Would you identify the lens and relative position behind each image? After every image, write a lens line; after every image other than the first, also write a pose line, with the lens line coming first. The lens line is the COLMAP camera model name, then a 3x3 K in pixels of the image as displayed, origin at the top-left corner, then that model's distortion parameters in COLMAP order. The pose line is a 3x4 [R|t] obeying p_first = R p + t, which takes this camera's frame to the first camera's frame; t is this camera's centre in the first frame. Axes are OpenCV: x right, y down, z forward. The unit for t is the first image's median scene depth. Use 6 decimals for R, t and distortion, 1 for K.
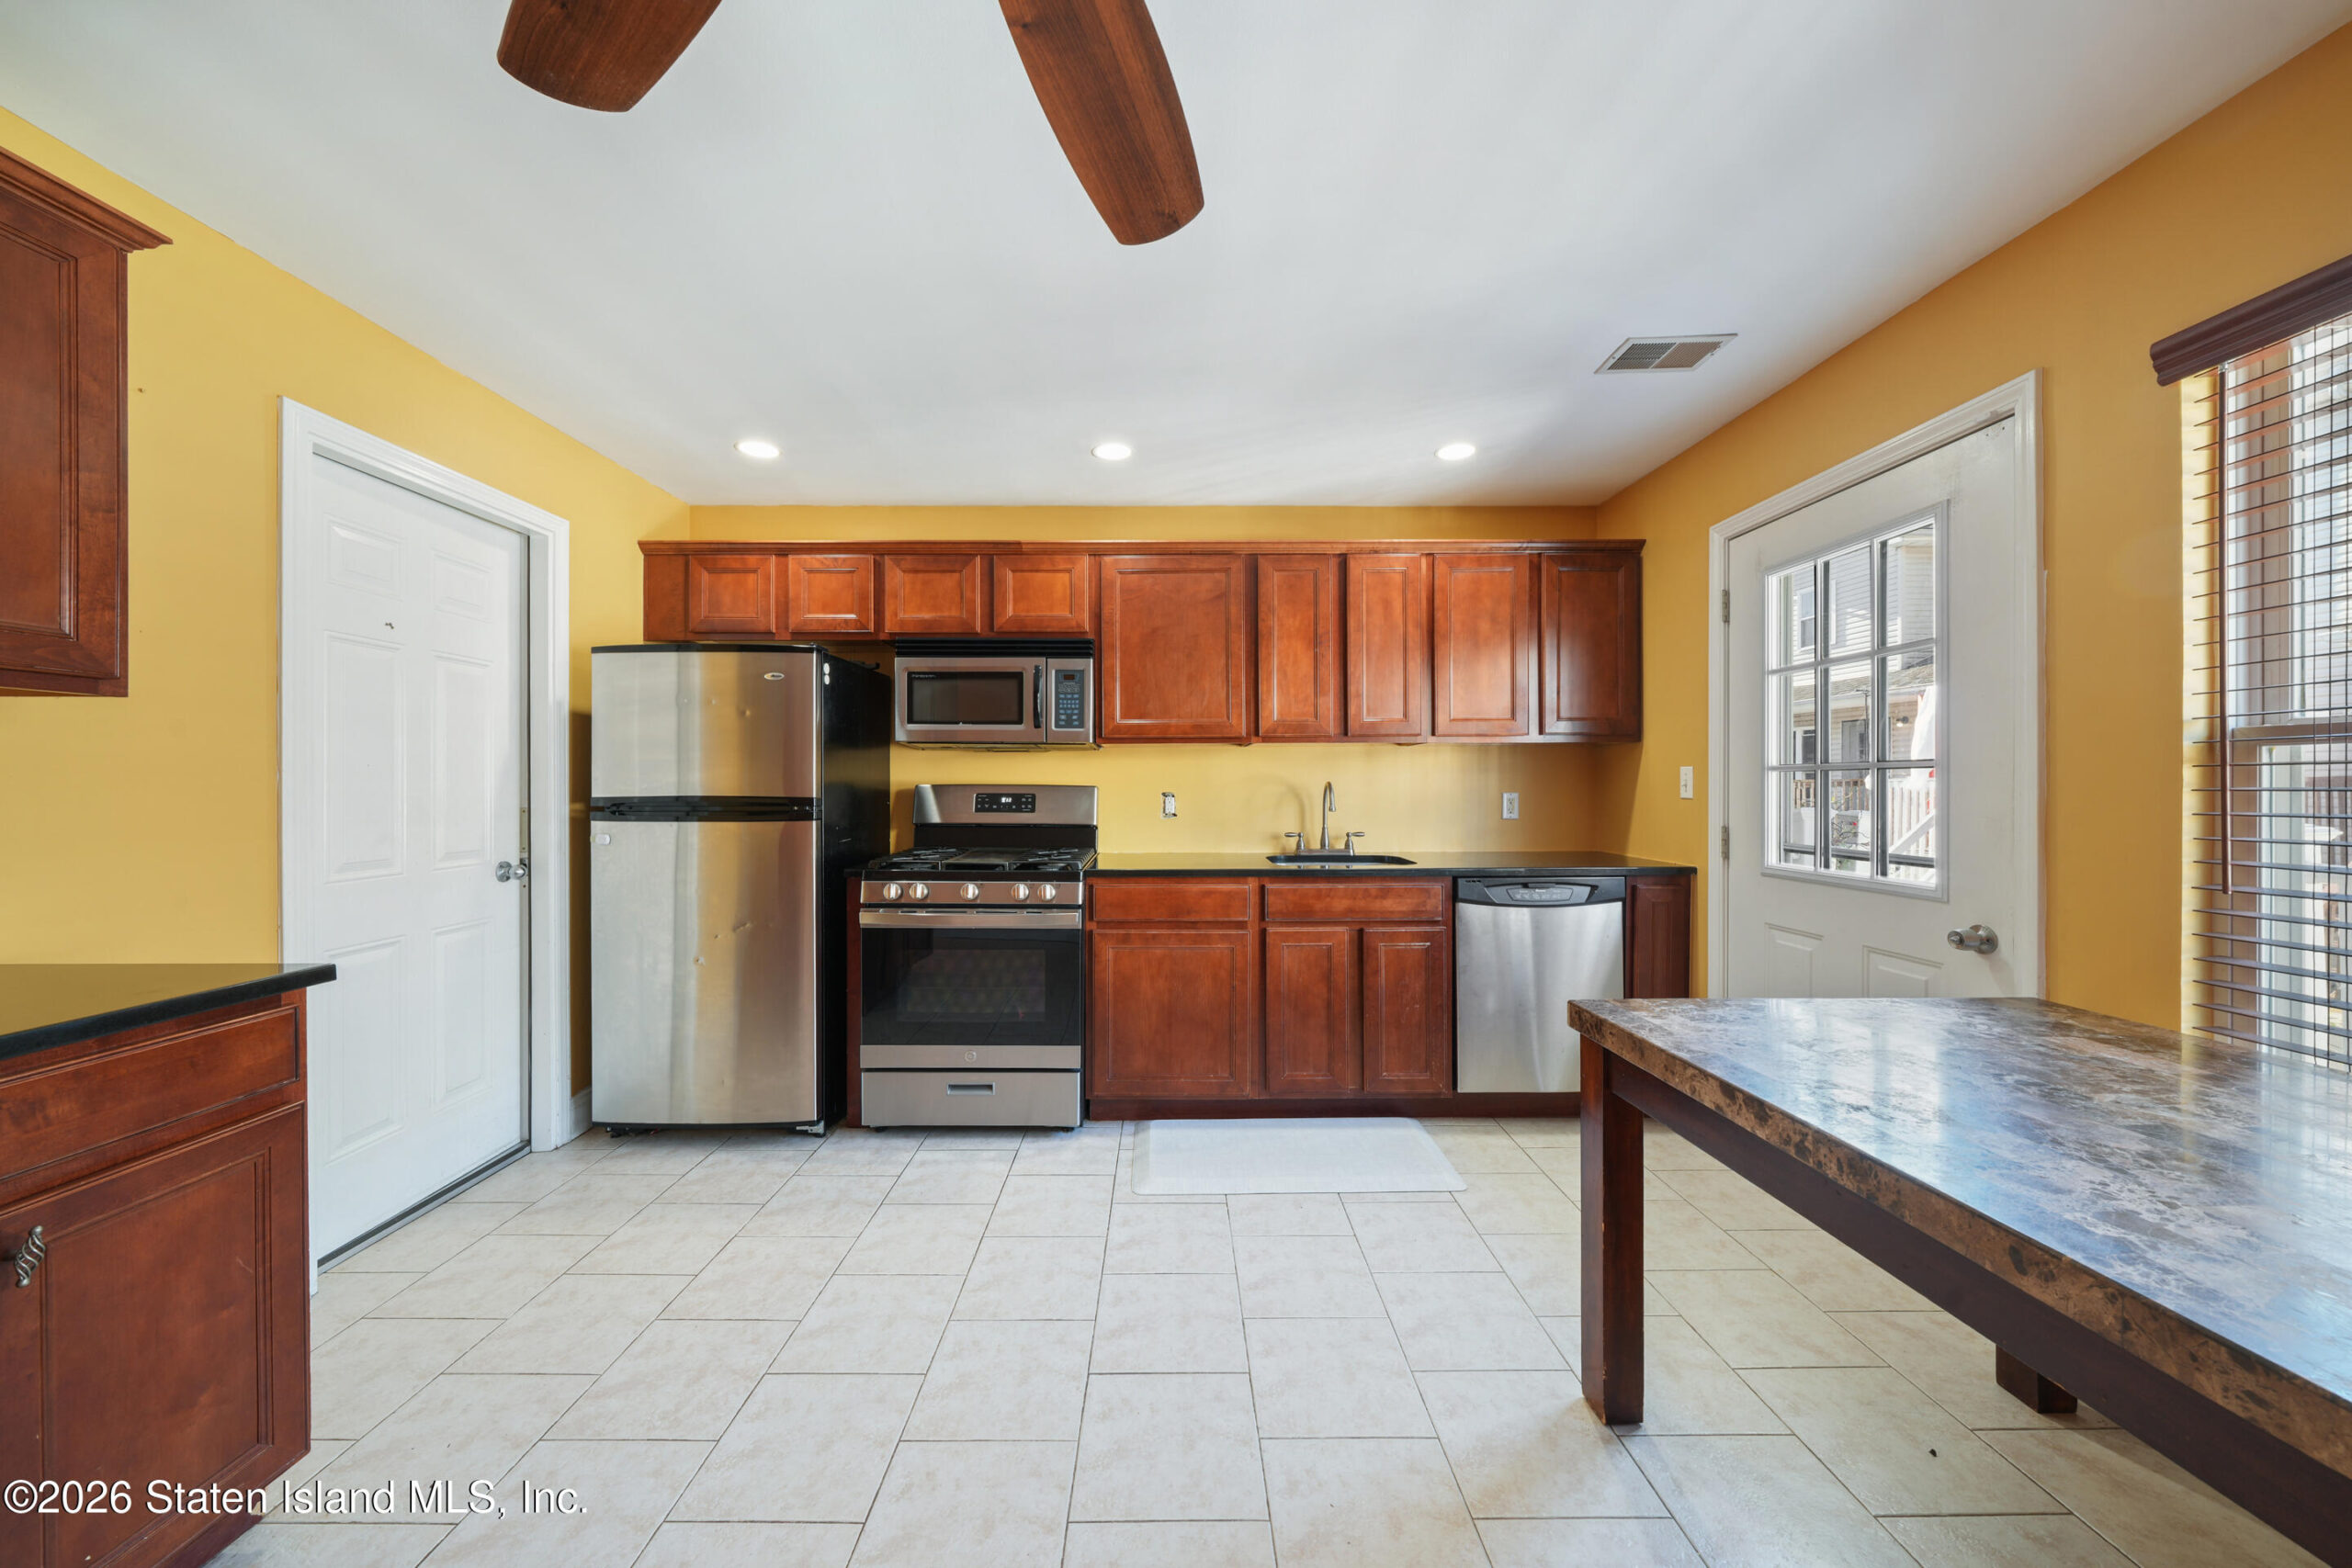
lens RADIAL K [[797.3, 0, 1173.0], [0, 797.3, 789.9], [0, 0, 1]] dist [-0.005472, 0.000200]
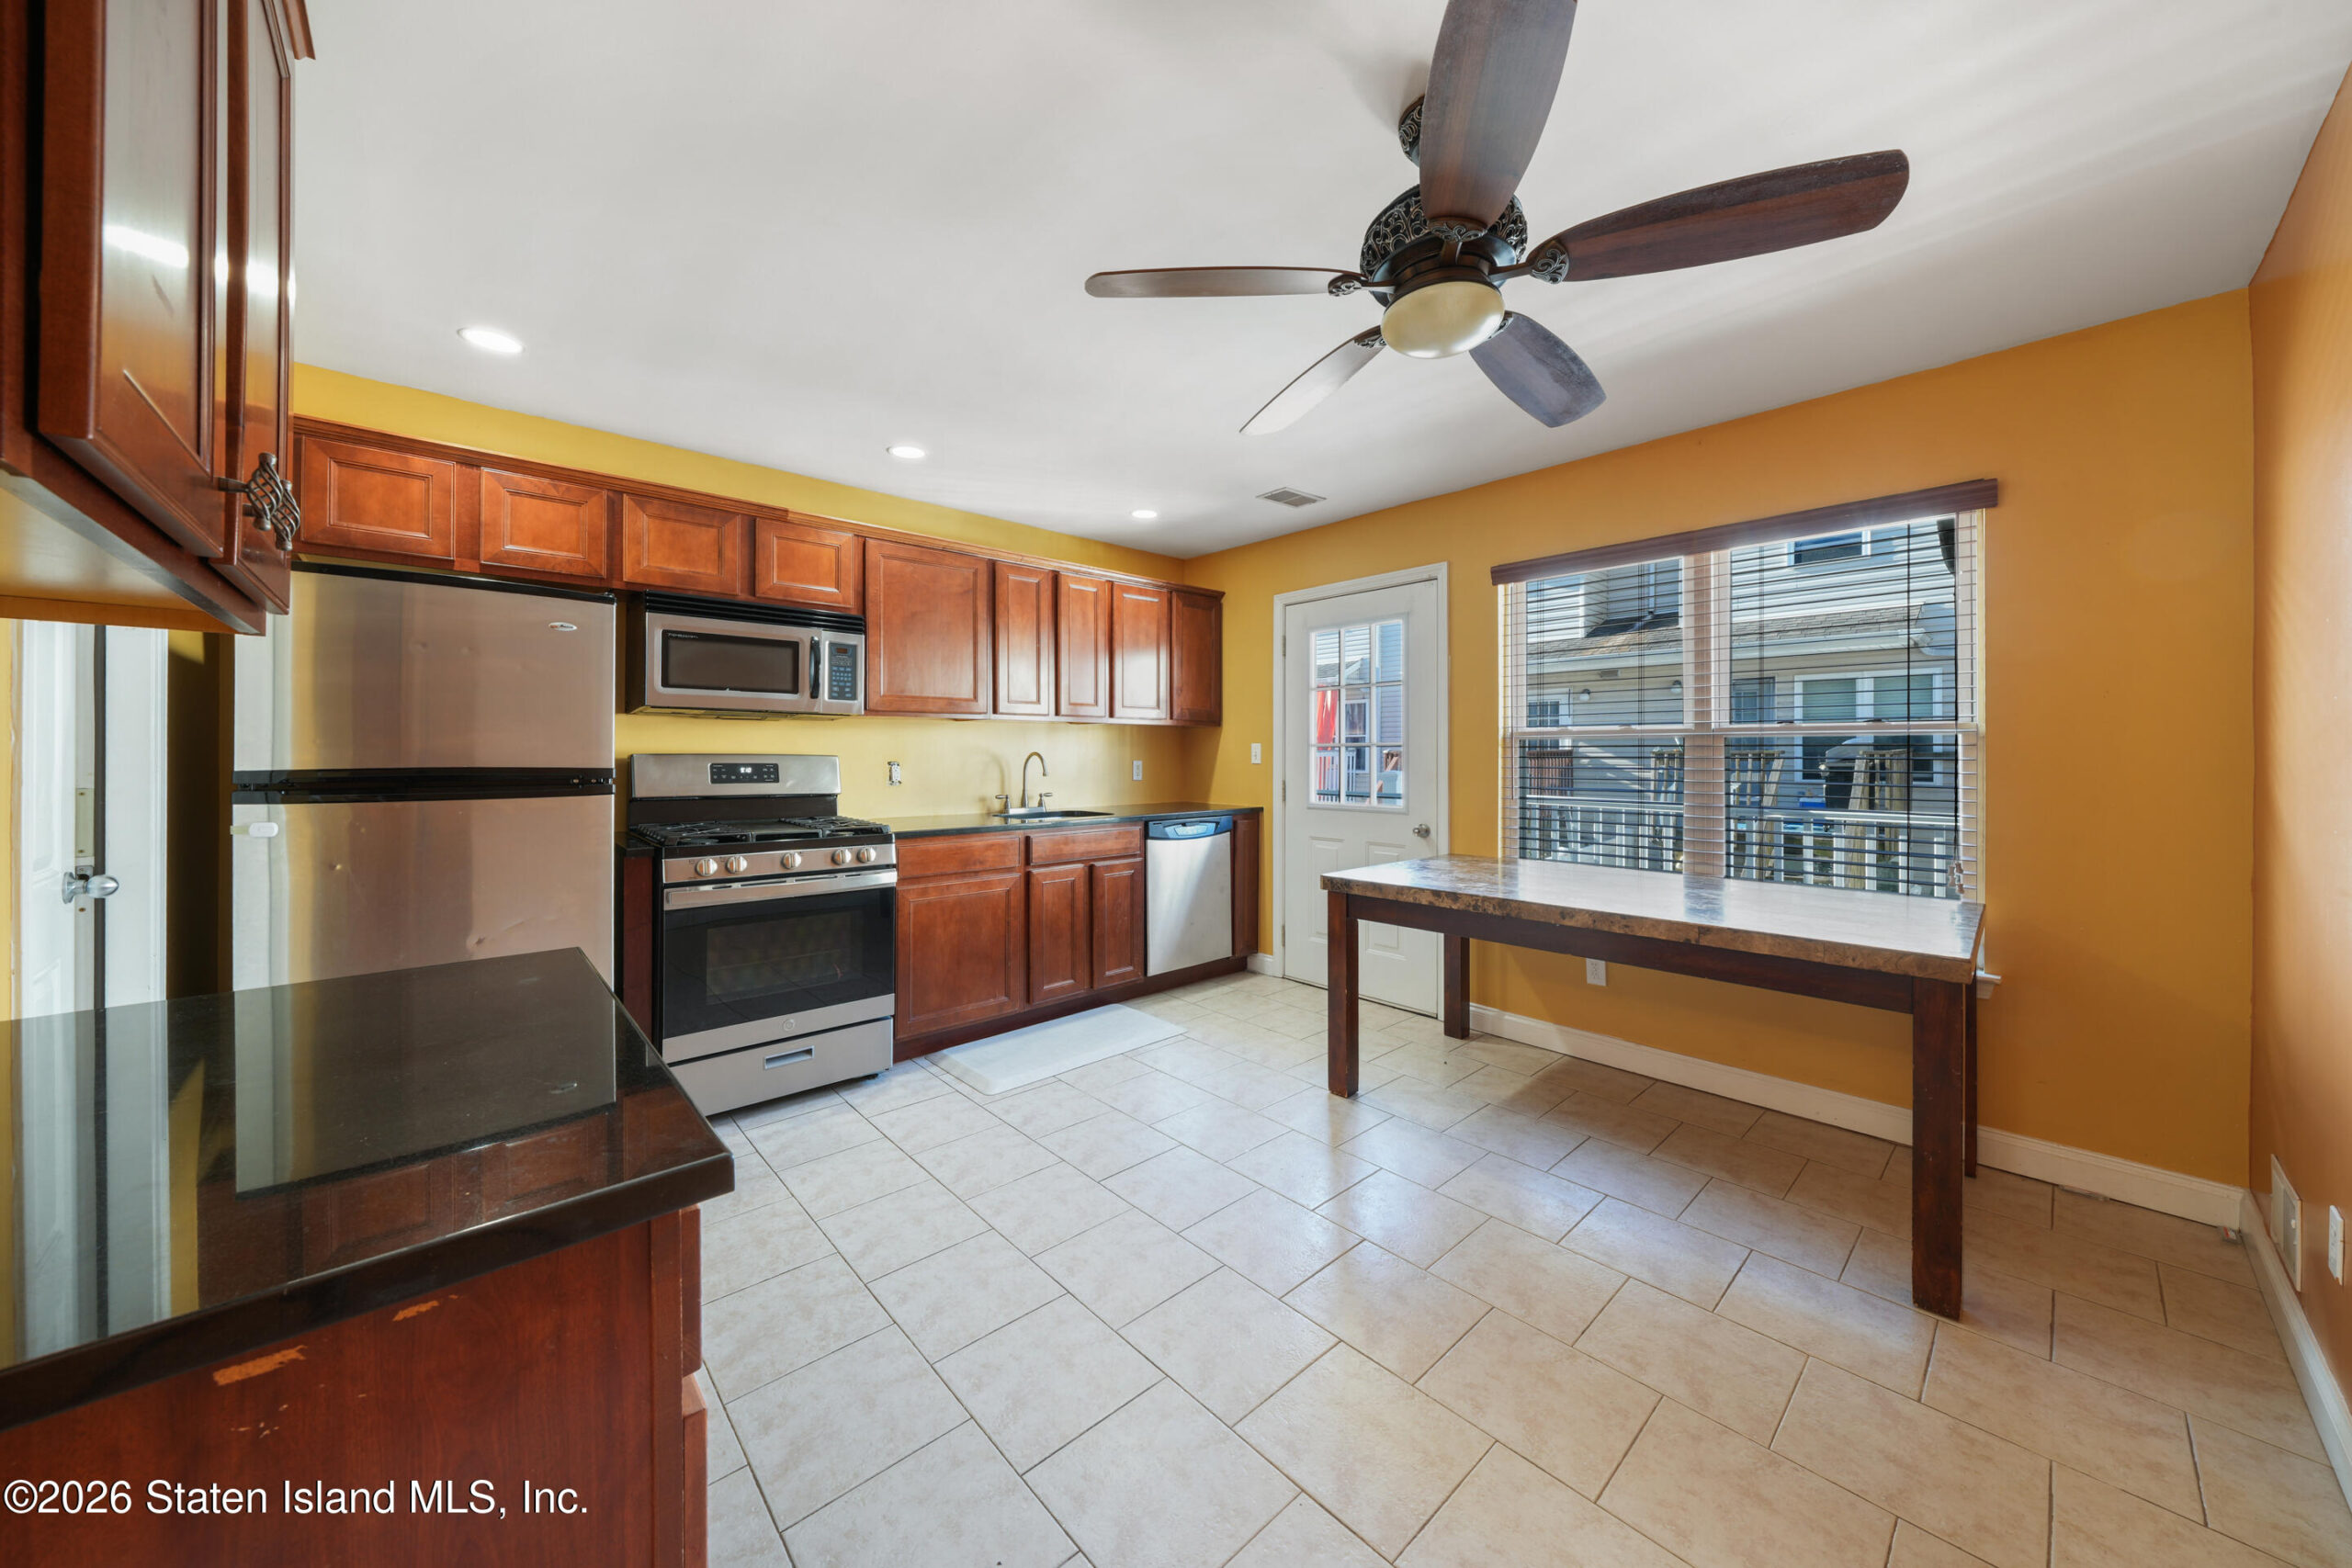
lens RADIAL K [[797.3, 0, 1178.5], [0, 797.3, 760.2], [0, 0, 1]] dist [-0.005472, 0.000200]
pose [[0.743842, -0.002686, 0.668350, -0.529954], [0.002811, 0.999996, 0.000890, 0.001585], [-0.668350, 0.001217, 0.743846, -0.068887]]
